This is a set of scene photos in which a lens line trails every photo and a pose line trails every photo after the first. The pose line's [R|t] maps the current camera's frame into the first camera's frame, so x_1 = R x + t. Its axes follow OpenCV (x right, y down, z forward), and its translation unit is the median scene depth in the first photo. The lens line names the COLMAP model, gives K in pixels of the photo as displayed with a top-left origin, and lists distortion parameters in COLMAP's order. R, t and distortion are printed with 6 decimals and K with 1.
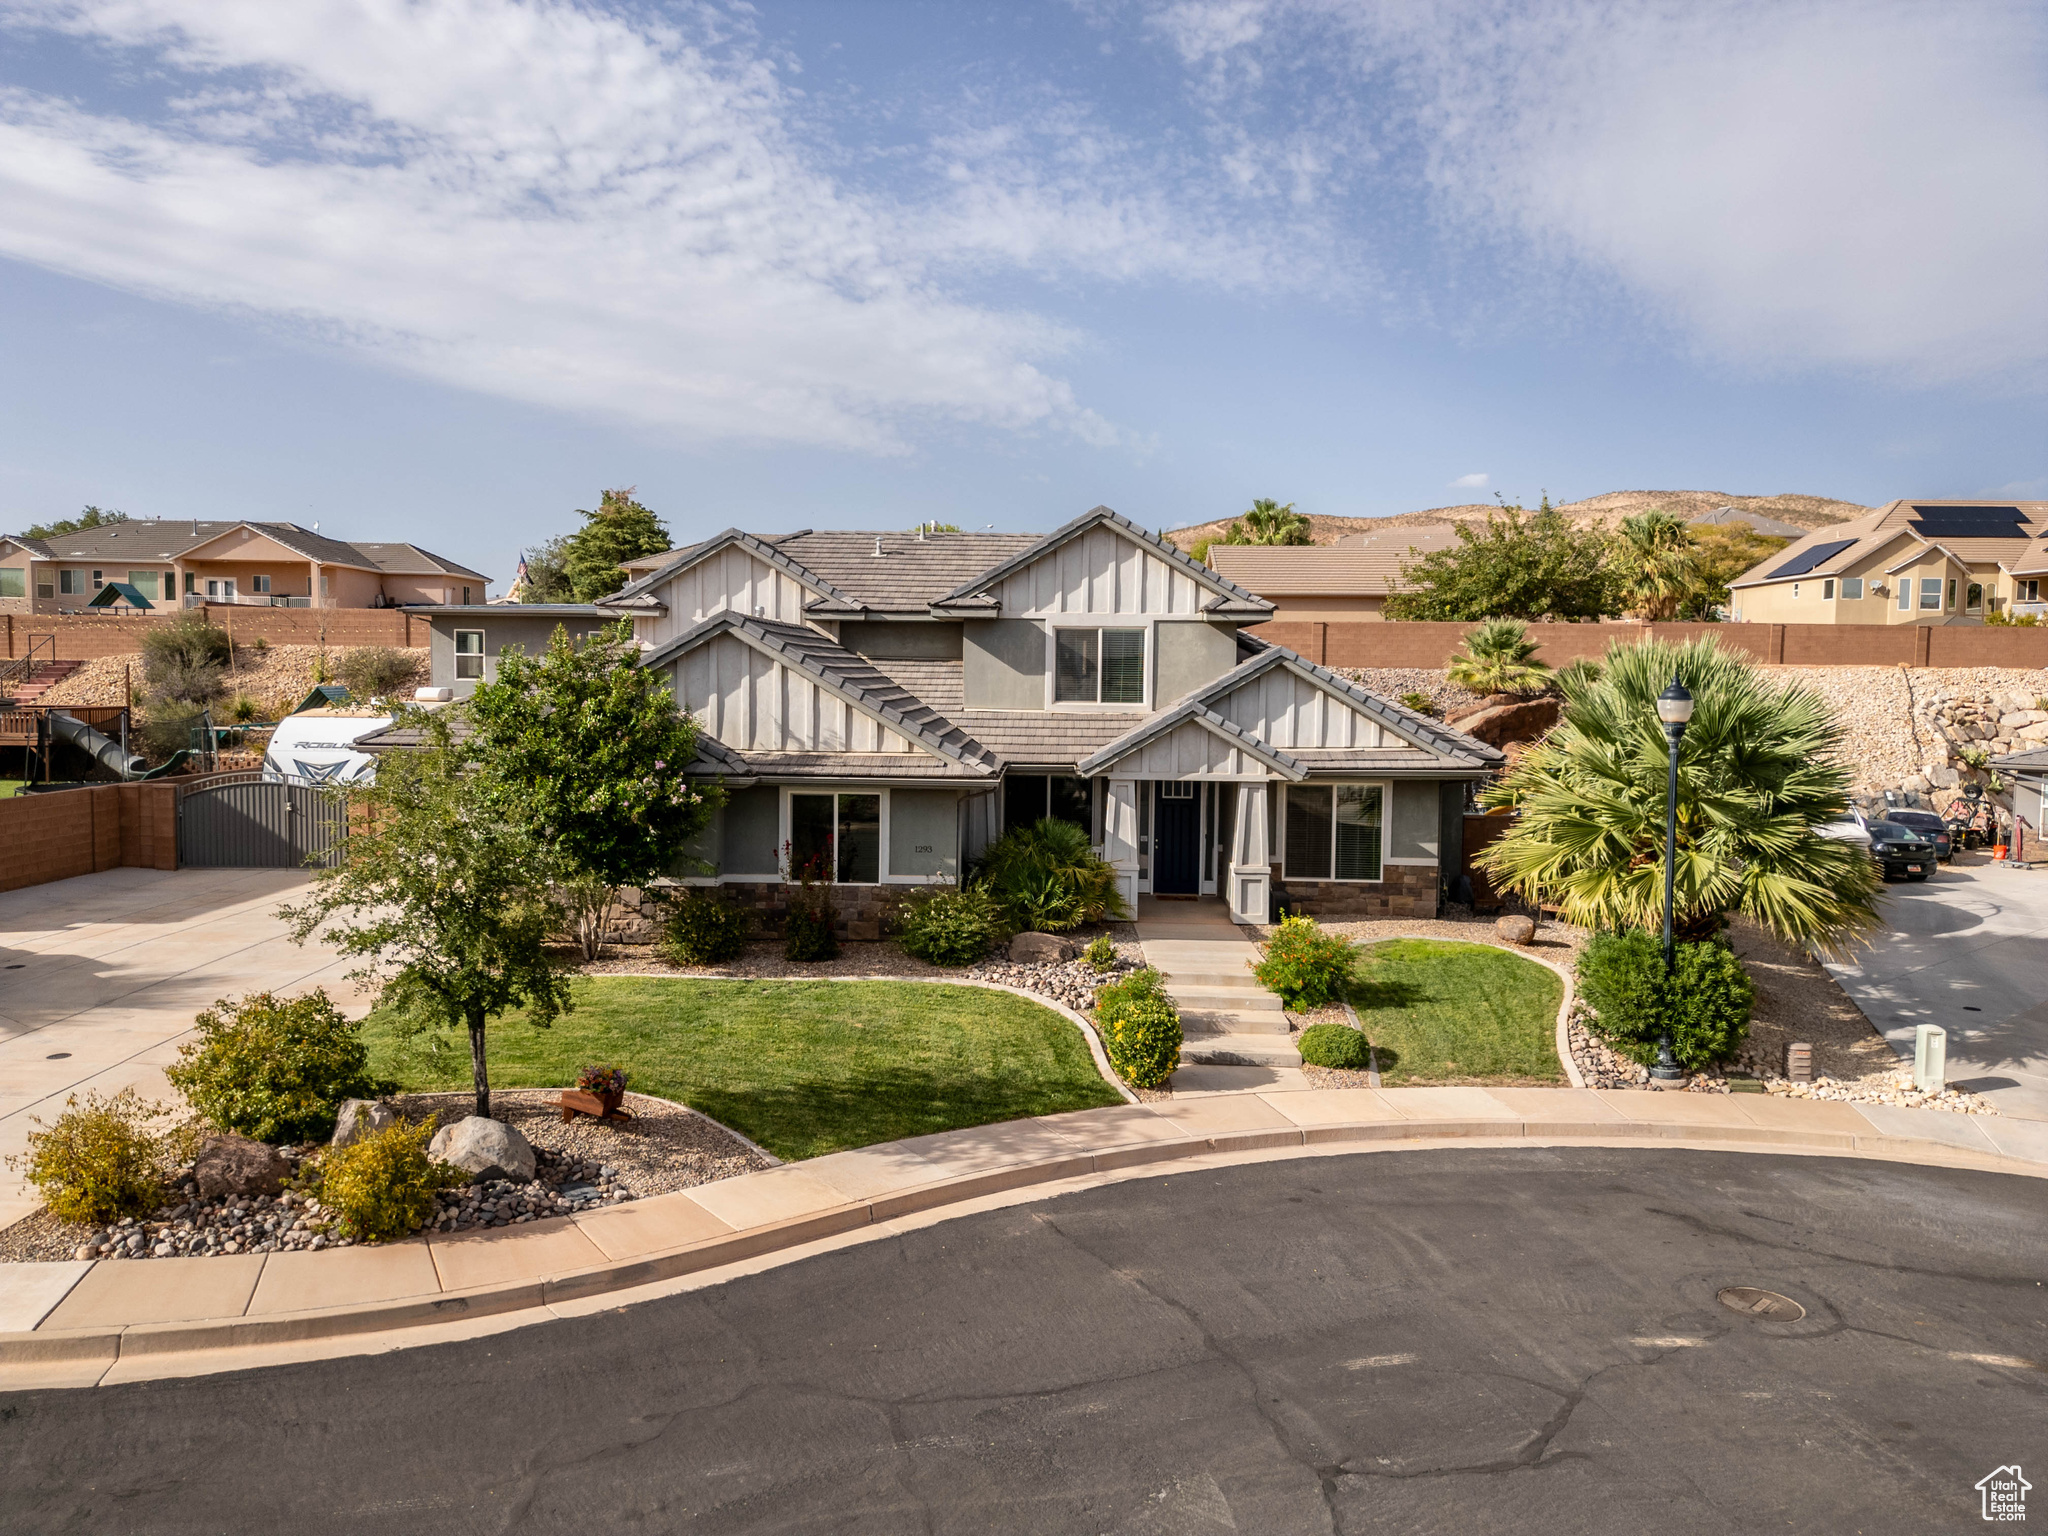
lens RADIAL K [[1442.9, 0, 1026.2], [0, 1442.9, 766.5], [0, 0, 1]] dist [0.065373, -0.062991]
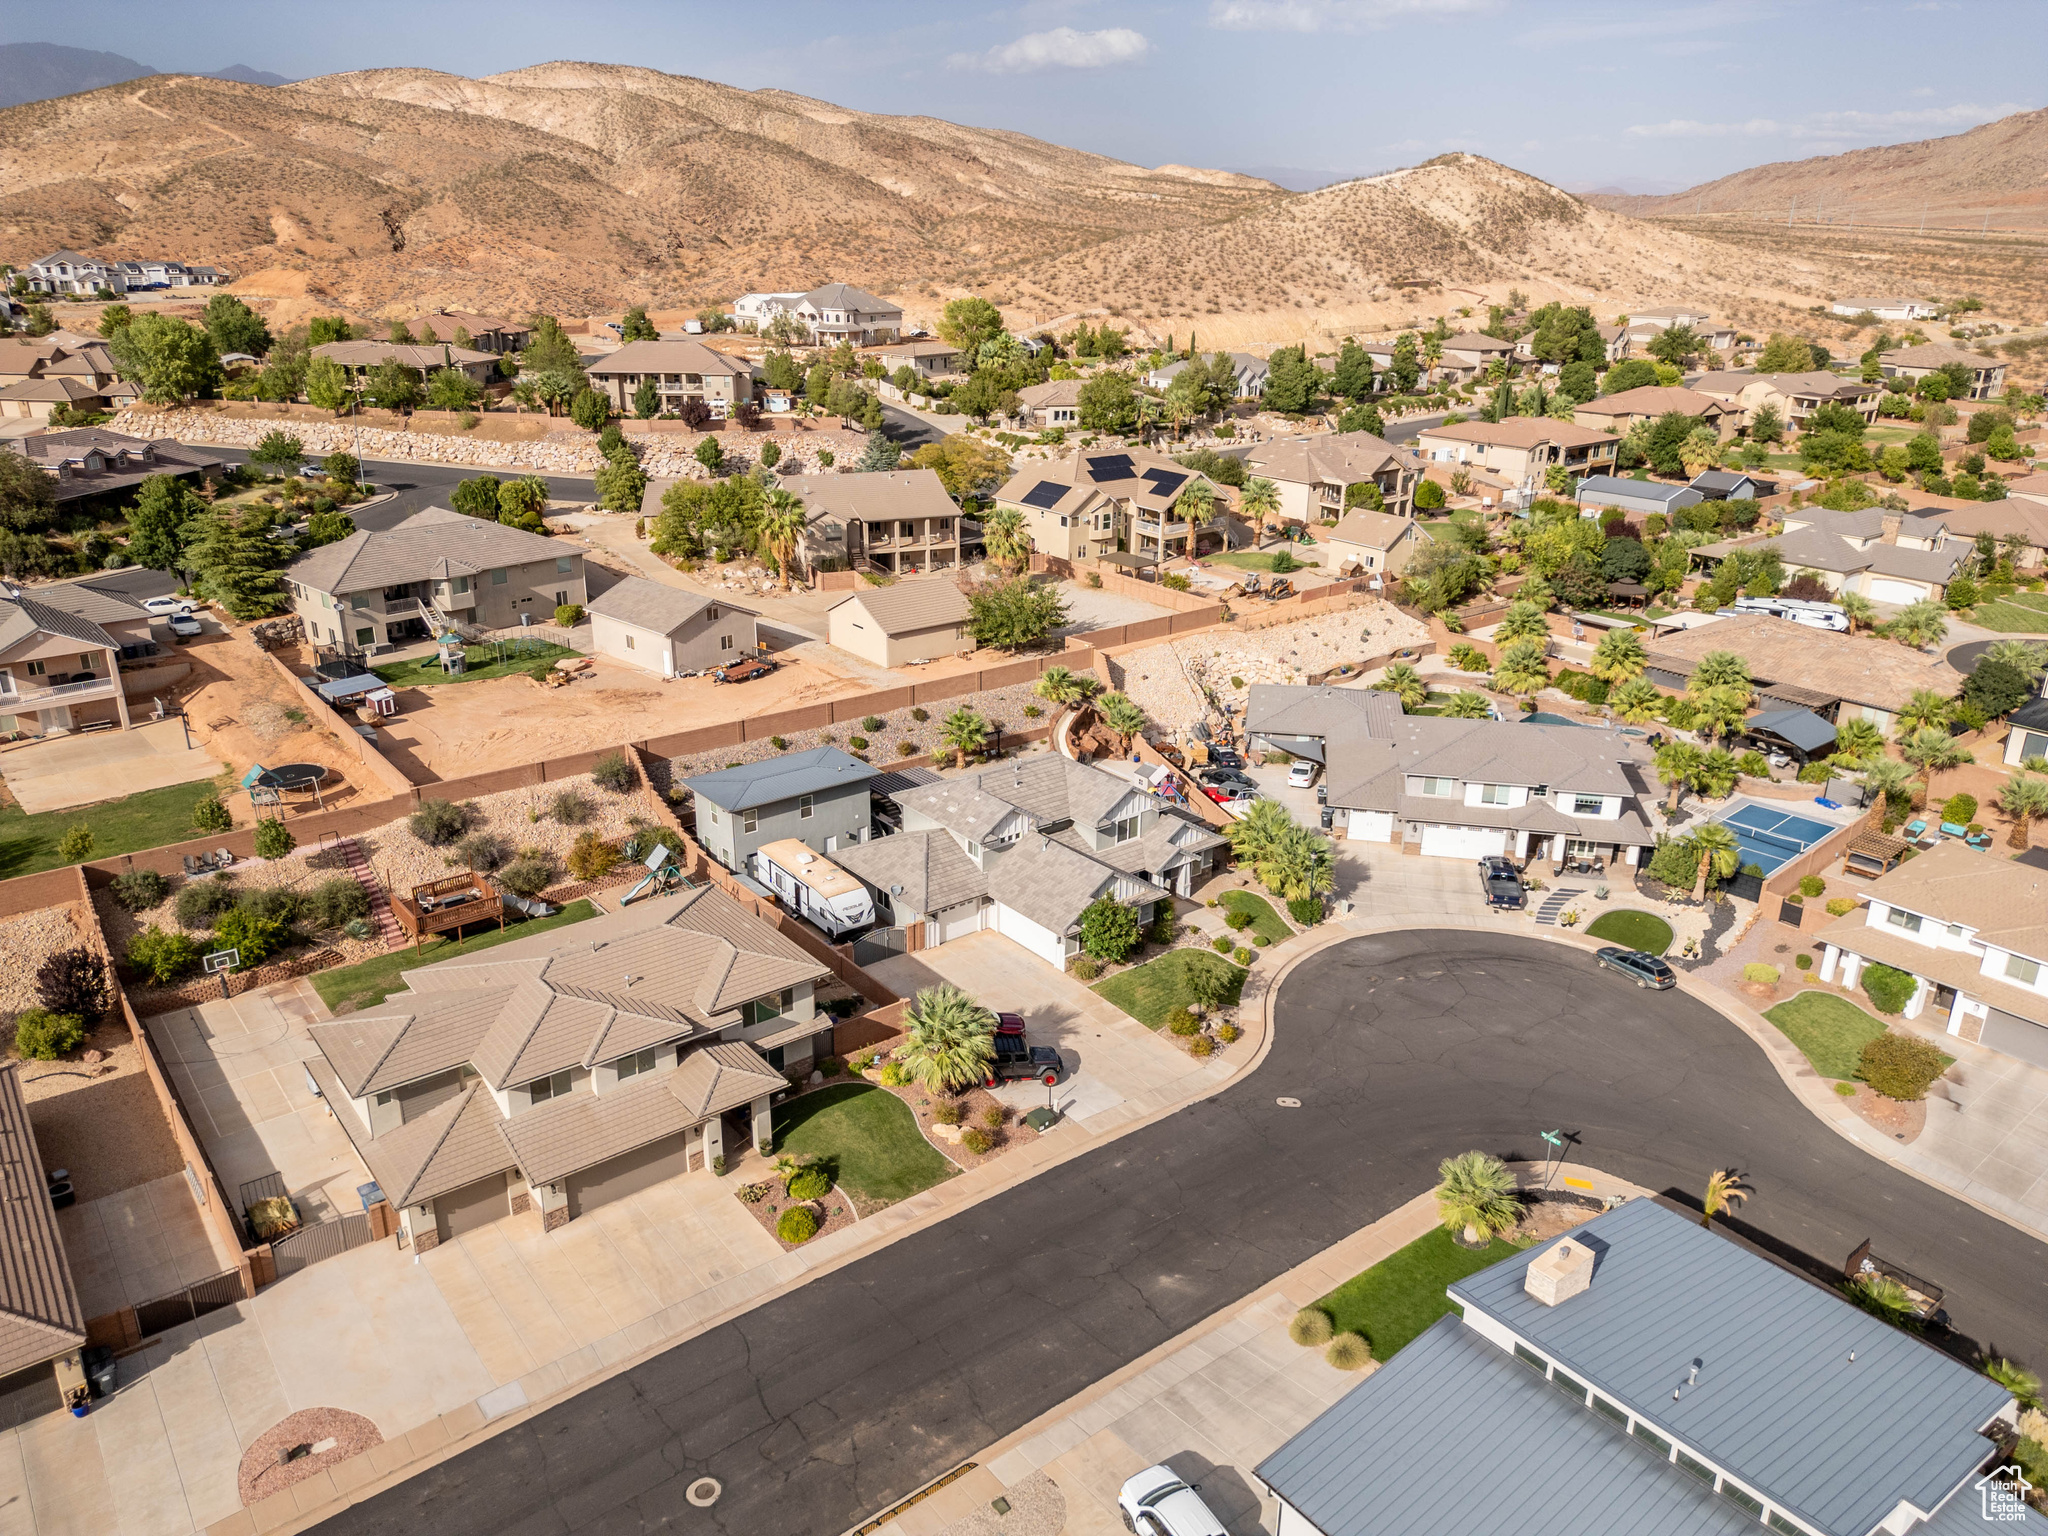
lens RADIAL K [[1434.1, 0, 1024.0], [0, 1434.1, 768.0], [0, 0, 1]] dist [0.101693, -0.137064]
pose [[0.767944, -0.230025, 0.597788, -2.231792], [0.040494, 0.948858, 0.313094, -1.344302], [-0.639236, -0.216232, 0.737985, -1.322789]]
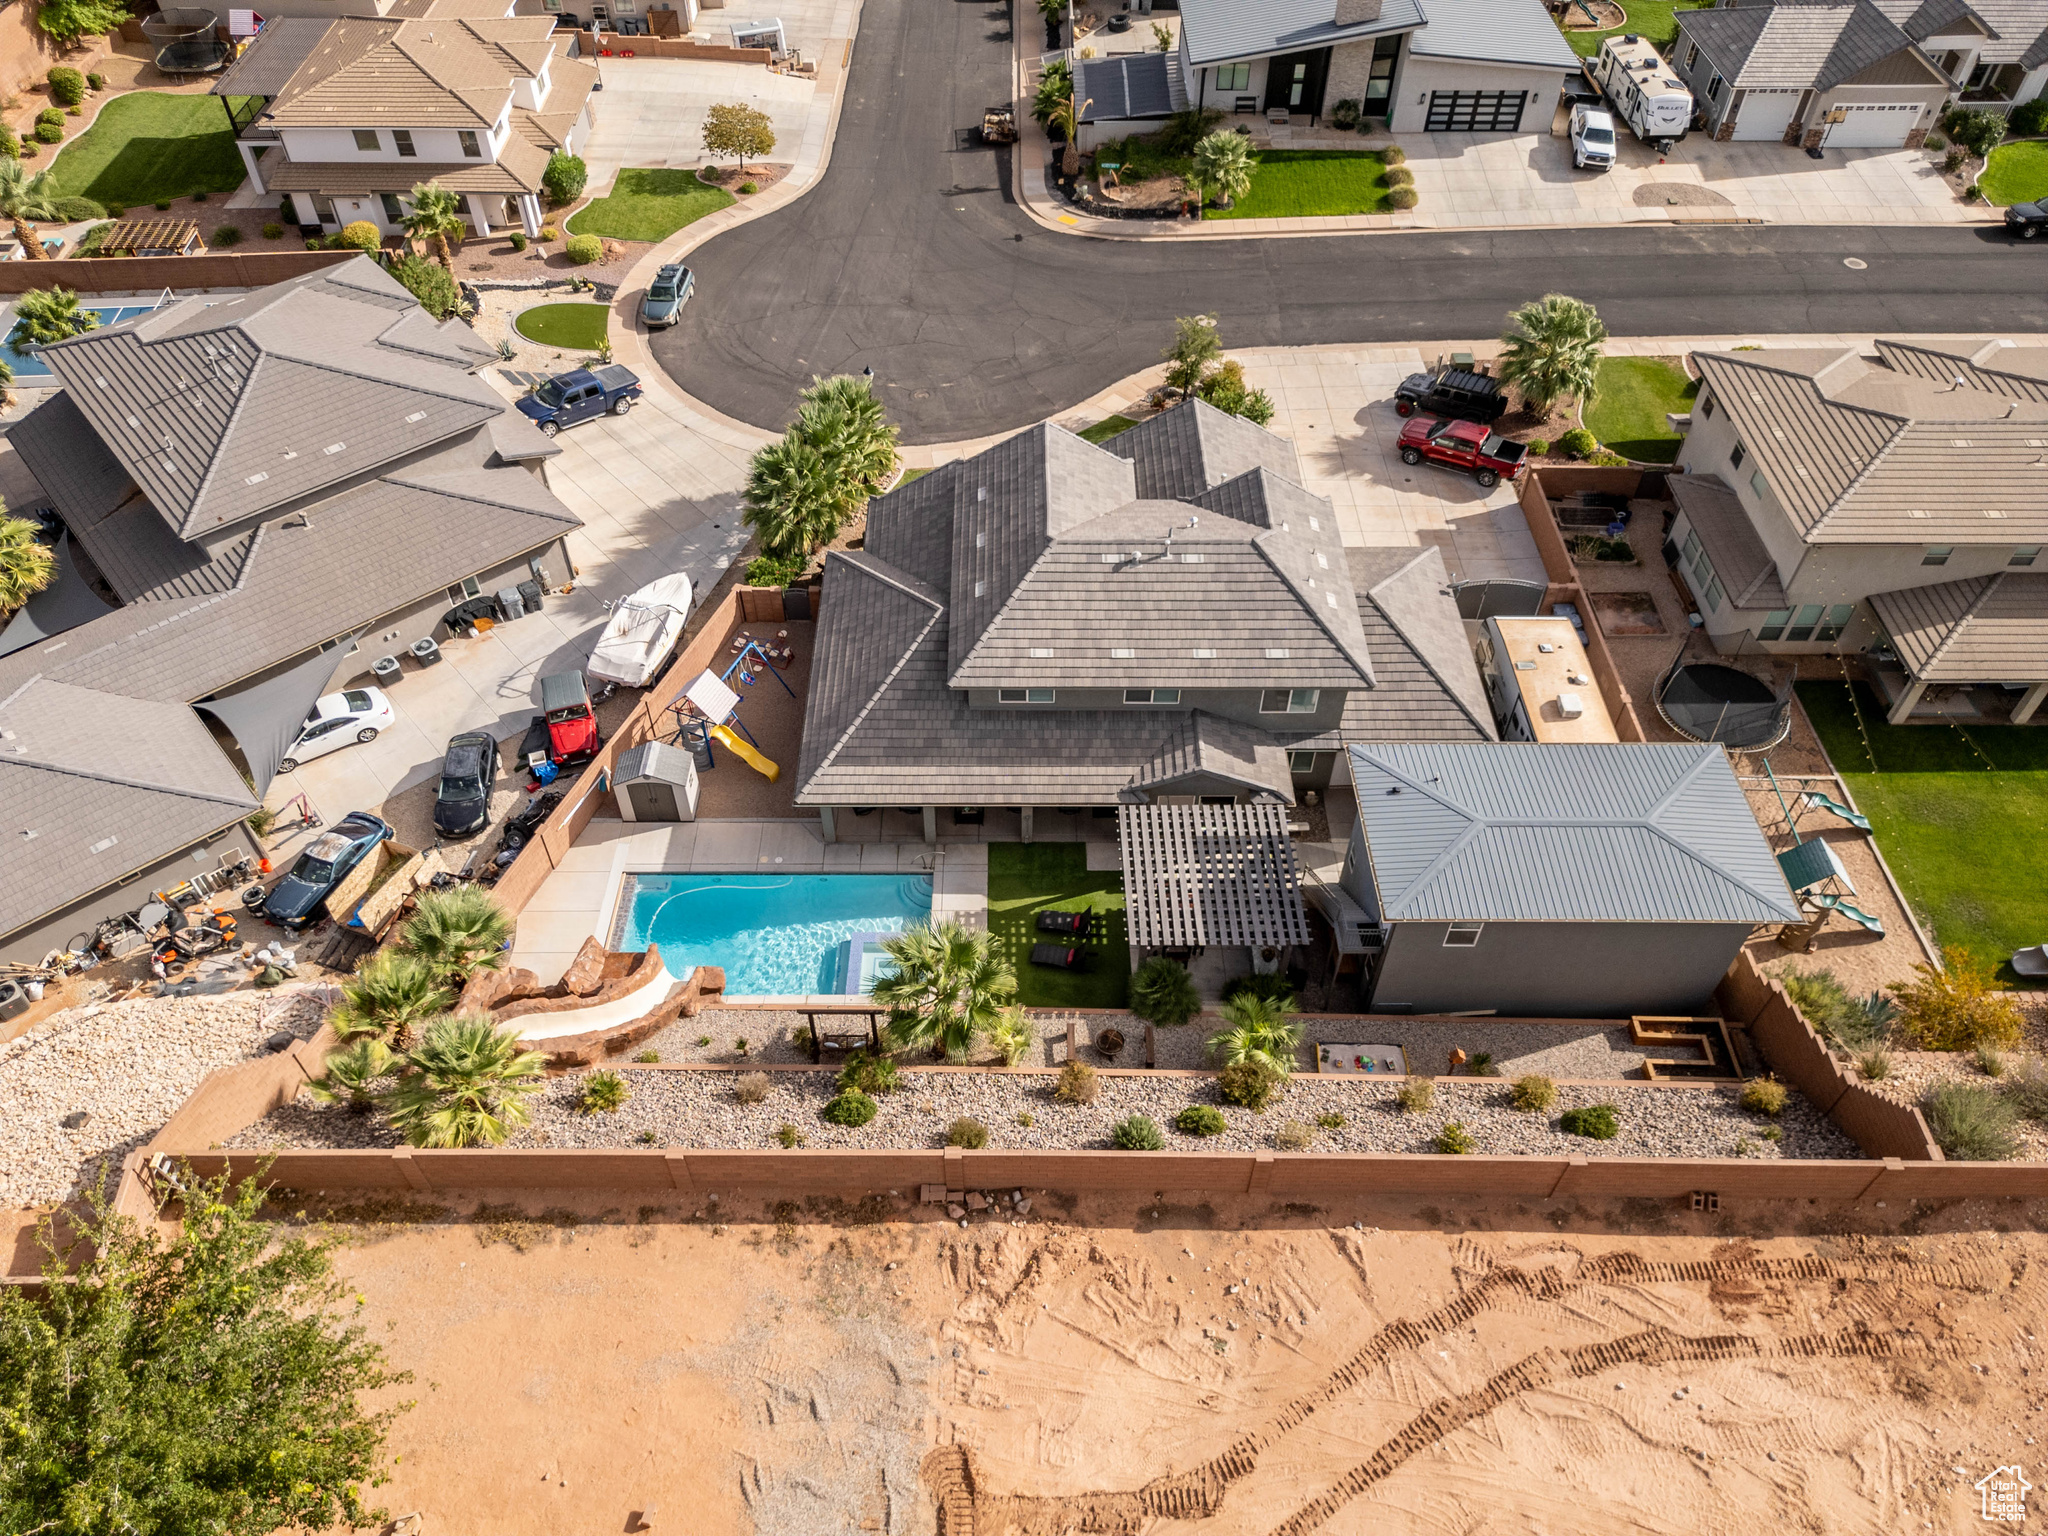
lens RADIAL K [[1442.9, 0, 1026.2], [0, 1442.9, 766.5], [0, 0, 1]] dist [0.065373, -0.062991]
pose [[-0.999350, 0.007687, -0.035212, 0.161686], [-0.022570, 0.628210, 0.777716, -1.492970], [0.028099, 0.778006, -0.627628, 2.762312]]
